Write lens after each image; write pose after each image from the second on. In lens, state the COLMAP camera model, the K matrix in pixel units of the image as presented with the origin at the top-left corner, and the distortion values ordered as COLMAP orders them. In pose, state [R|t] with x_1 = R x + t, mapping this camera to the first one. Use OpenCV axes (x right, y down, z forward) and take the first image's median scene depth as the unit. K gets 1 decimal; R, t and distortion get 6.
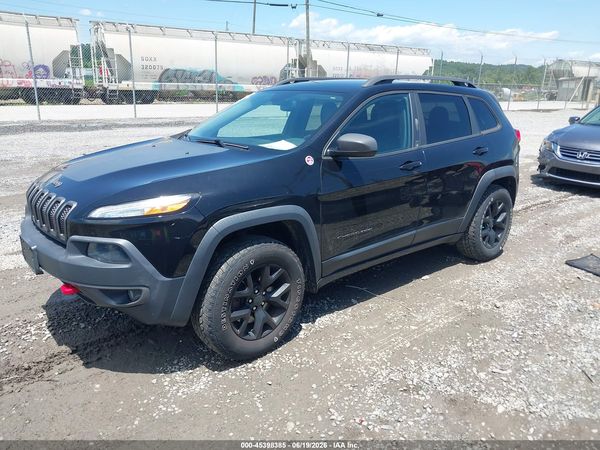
lens RADIAL K [[472.7, 0, 300.0], [0, 472.7, 225.0], [0, 0, 1]] dist [0.004304, -0.001810]
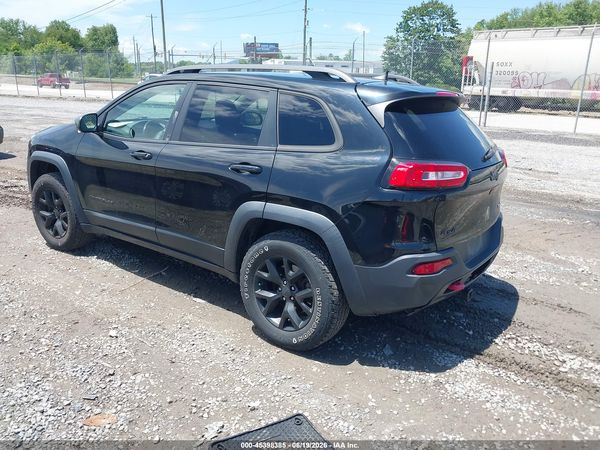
lens RADIAL K [[464.1, 0, 300.0], [0, 464.1, 225.0], [0, 0, 1]] dist [-0.001096, 0.000548]
pose [[0.242171, 0.269439, -0.932071, 1.041249], [-0.297248, 0.935075, 0.193077, -0.229882], [0.923578, 0.230299, 0.306538, 0.869403]]
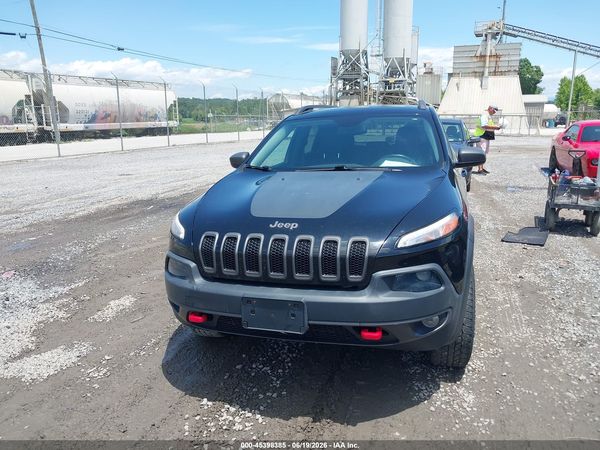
lens RADIAL K [[480.1, 0, 304.2], [0, 480.1, 201.8], [0, 0, 1]] dist [0.052433, -0.002945]
pose [[0.840738, -0.129838, 0.525644, -0.633543], [0.191196, 0.979472, -0.063871, -0.047812], [-0.506560, 0.154199, 0.848304, 0.134356]]
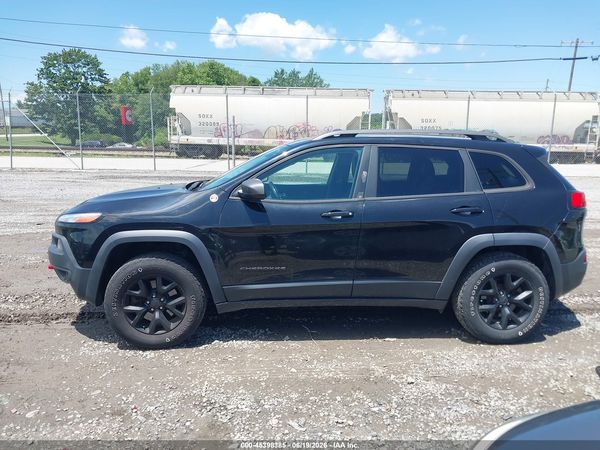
lens RADIAL K [[472.7, 0, 300.0], [0, 472.7, 225.0], [0, 0, 1]] dist [0.004304, -0.001810]
pose [[0.804170, 0.096587, -0.586499, 0.637467], [-0.166967, 0.983688, -0.066937, -0.018874], [0.570467, 0.151755, 0.807179, 0.112398]]
